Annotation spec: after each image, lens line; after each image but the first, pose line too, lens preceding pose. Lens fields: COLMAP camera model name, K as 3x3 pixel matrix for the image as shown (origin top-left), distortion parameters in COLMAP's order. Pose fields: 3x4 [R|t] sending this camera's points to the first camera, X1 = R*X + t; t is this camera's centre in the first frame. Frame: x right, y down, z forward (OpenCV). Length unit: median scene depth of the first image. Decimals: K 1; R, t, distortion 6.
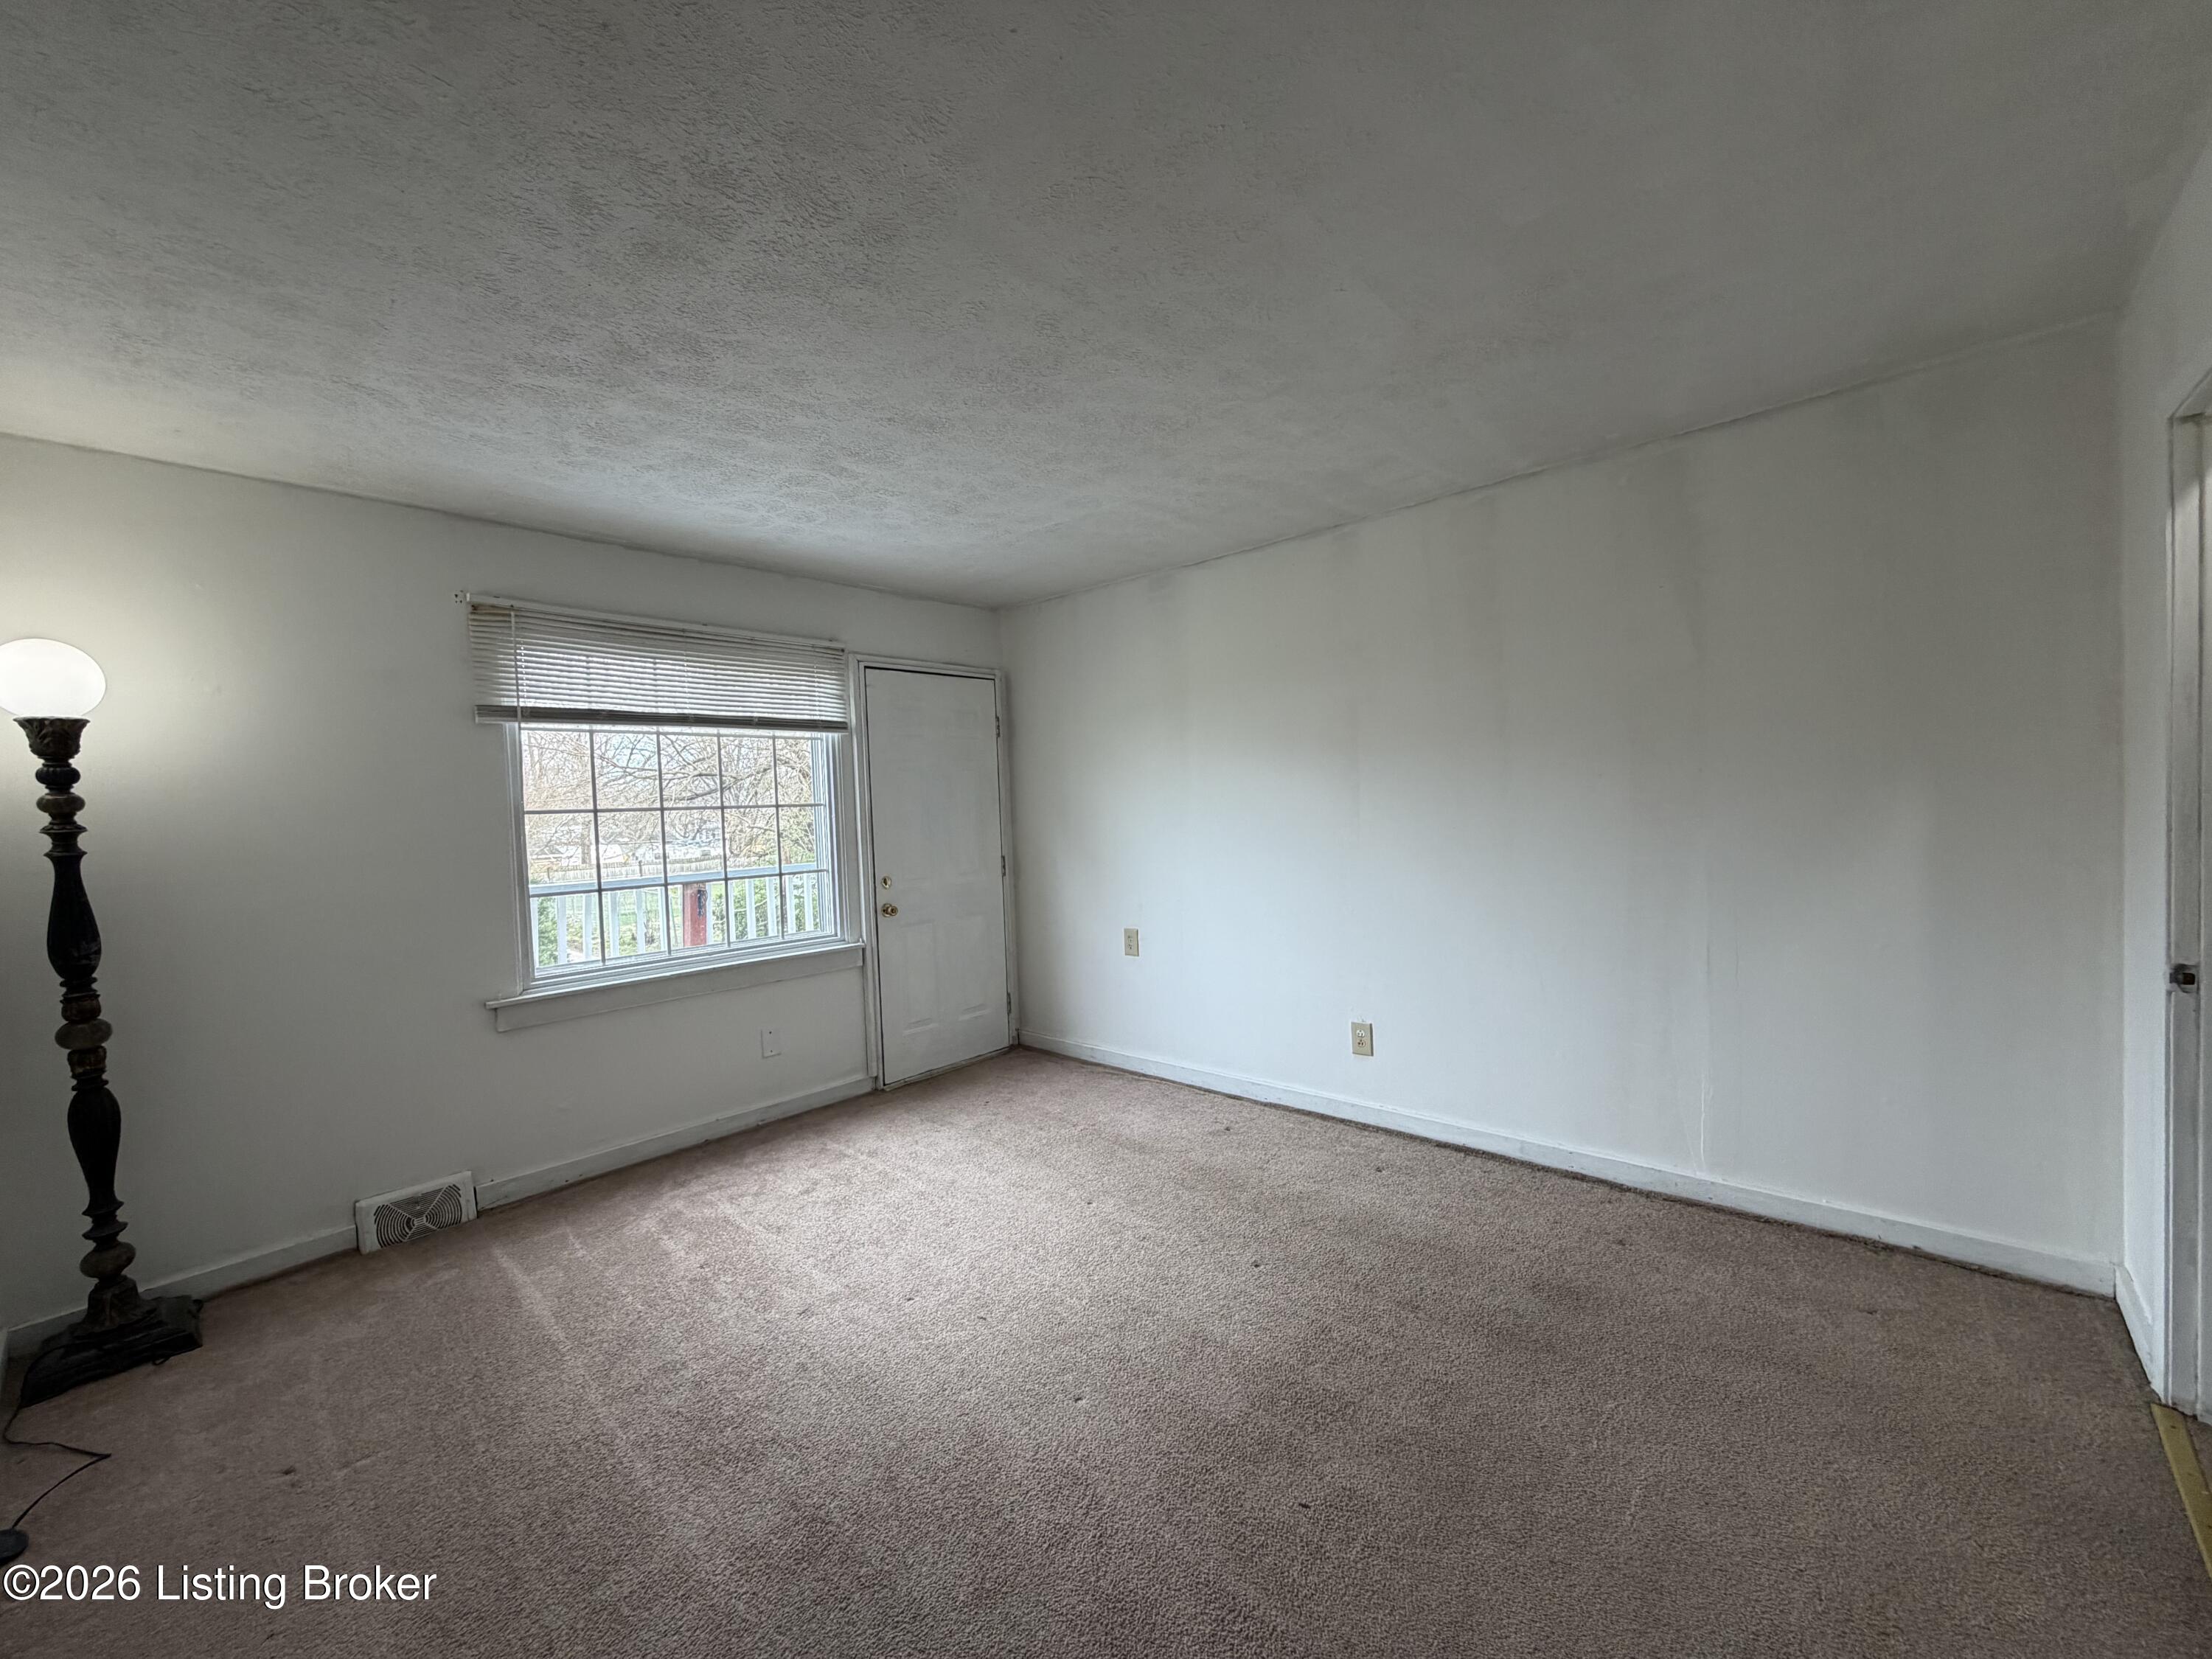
lens RADIAL K [[881.1, 0, 1102.3], [0, 881.1, 835.1], [0, 0, 1]] dist [-0.000683, -0.000322]
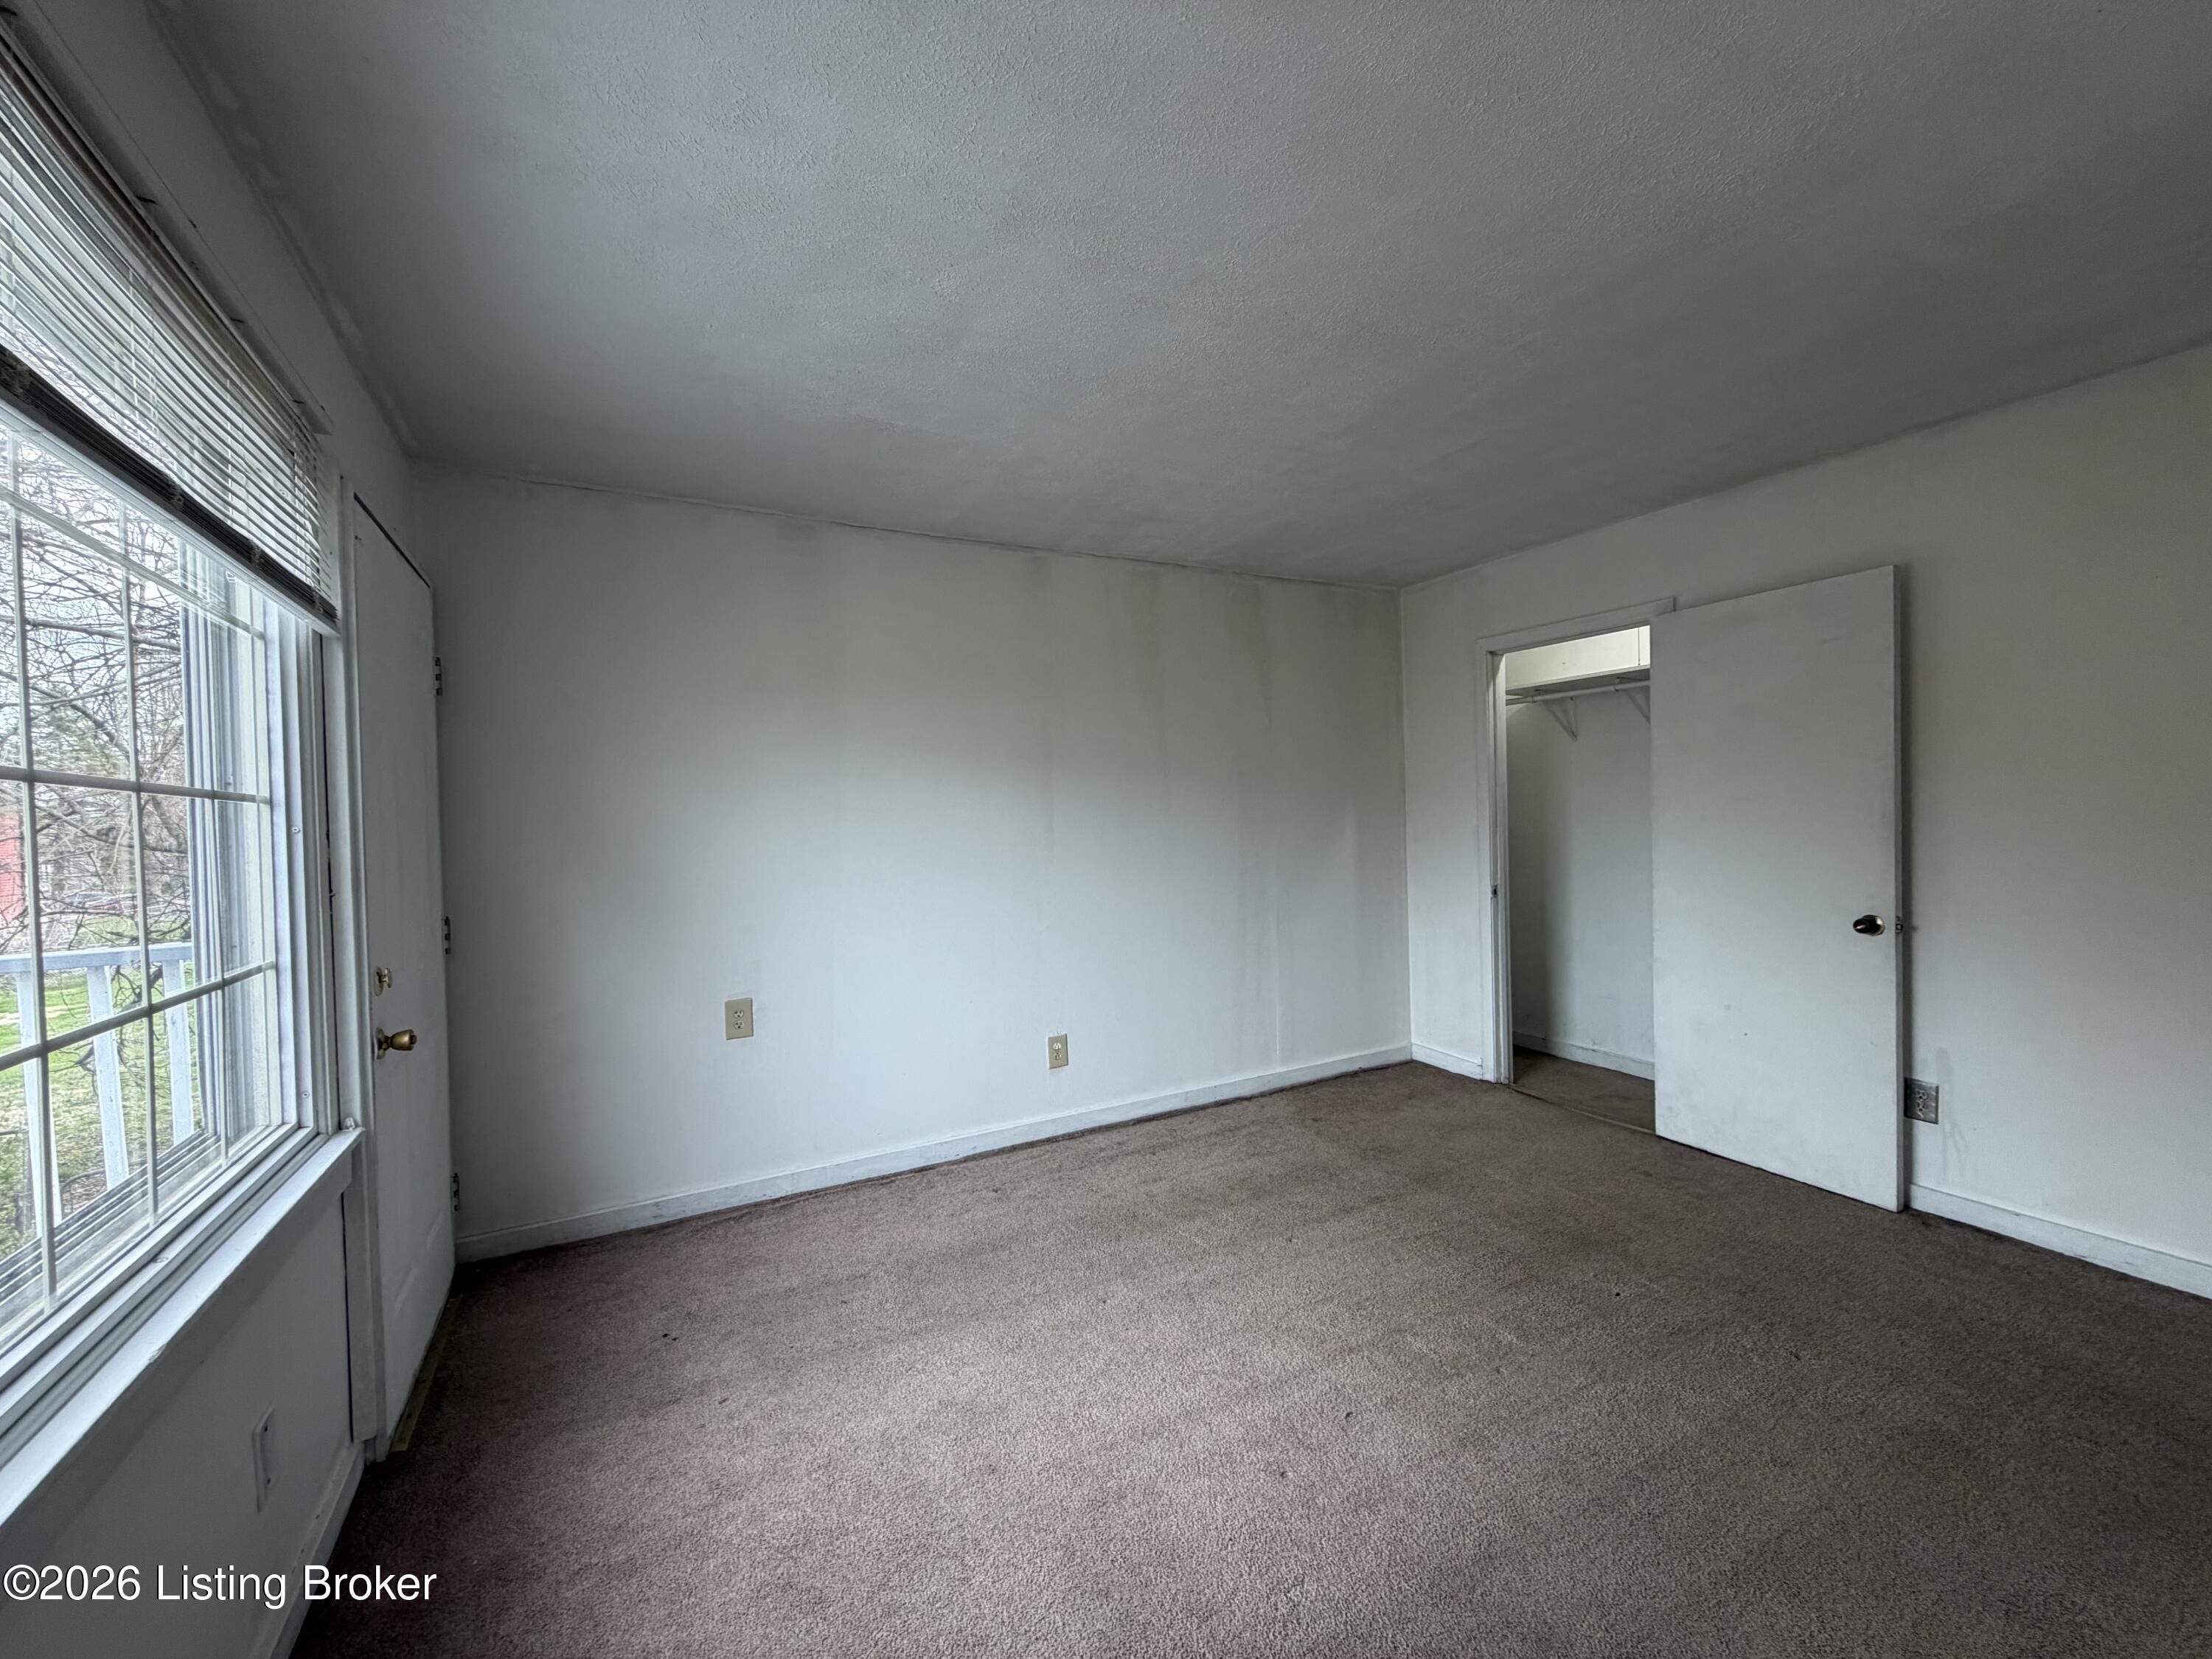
lens RADIAL K [[881.1, 0, 1102.3], [0, 881.1, 835.1], [0, 0, 1]] dist [-0.000683, -0.000322]
pose [[0.333158, 0.010563, 0.942812, -0.652596], [0.050859, 0.998280, -0.029156, 0.013496], [-0.941498, 0.057664, 0.332048, 0.599020]]
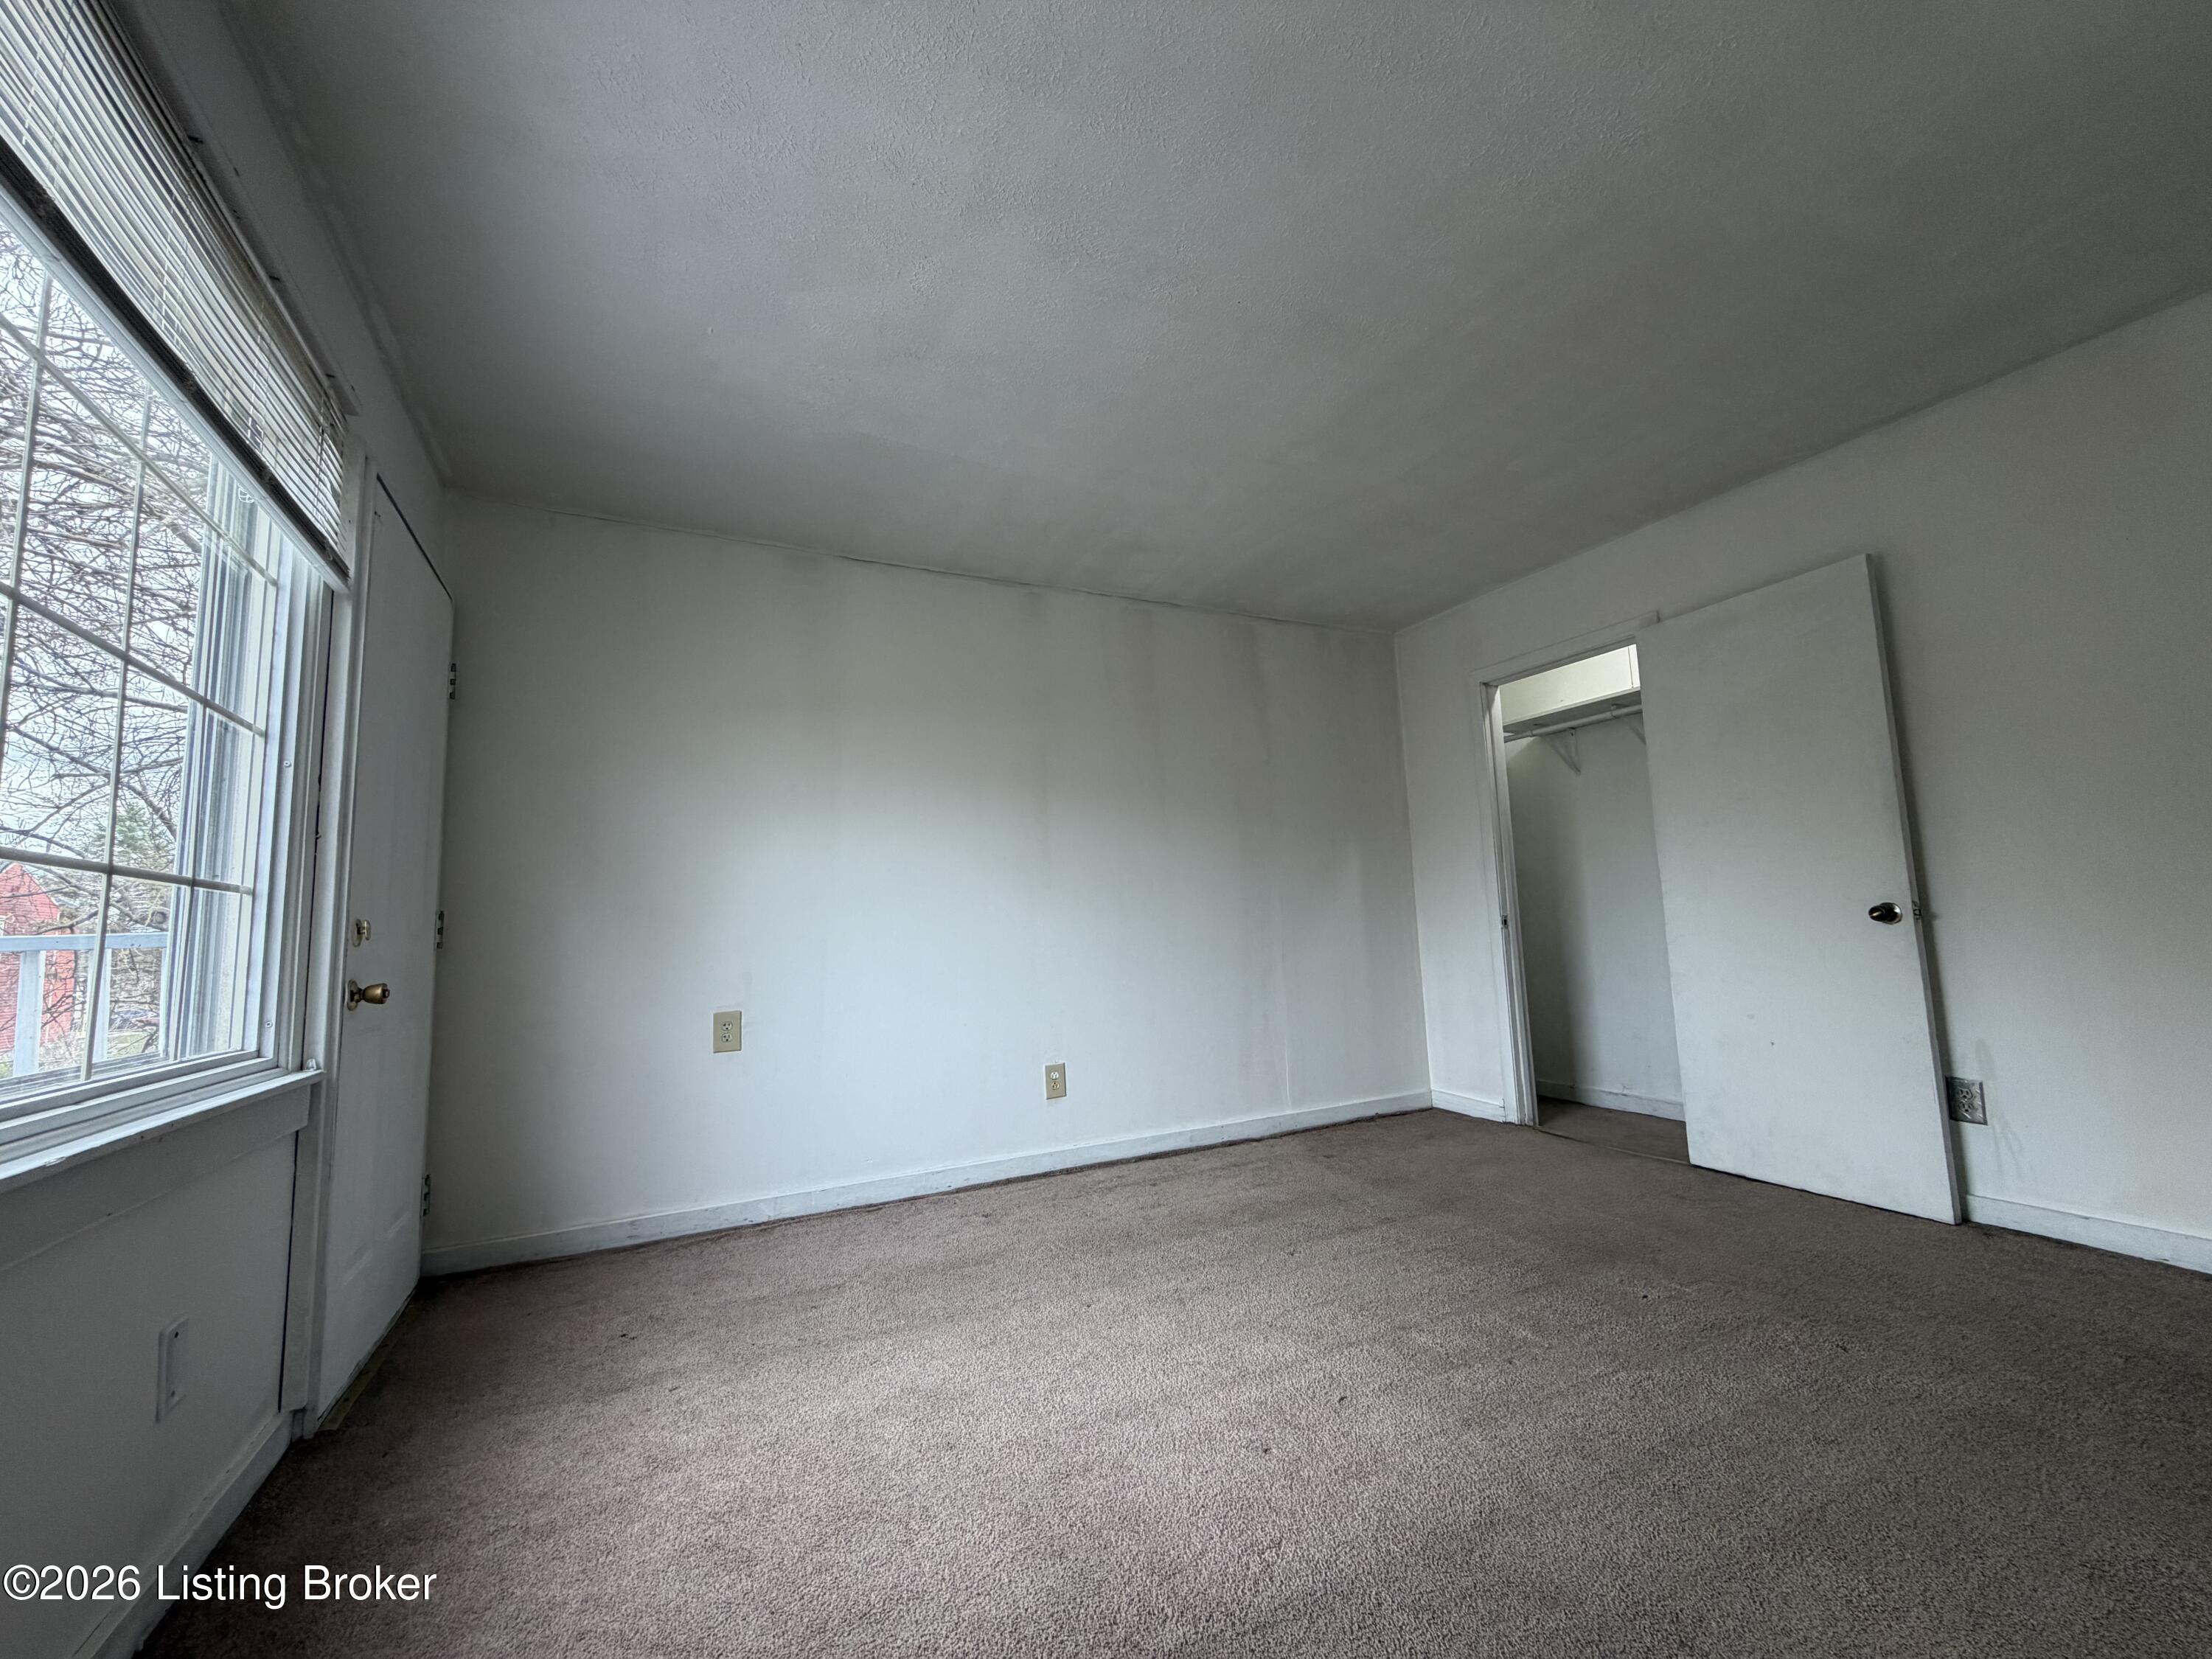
lens RADIAL K [[881.1, 0, 1102.3], [0, 881.1, 835.1], [0, 0, 1]] dist [-0.000683, -0.000322]
pose [[0.363886, 0.125555, 0.922942, -0.634354], [0.059904, 0.985668, -0.157706, 0.117956], [-0.929515, 0.112675, 0.351150, 0.572897]]
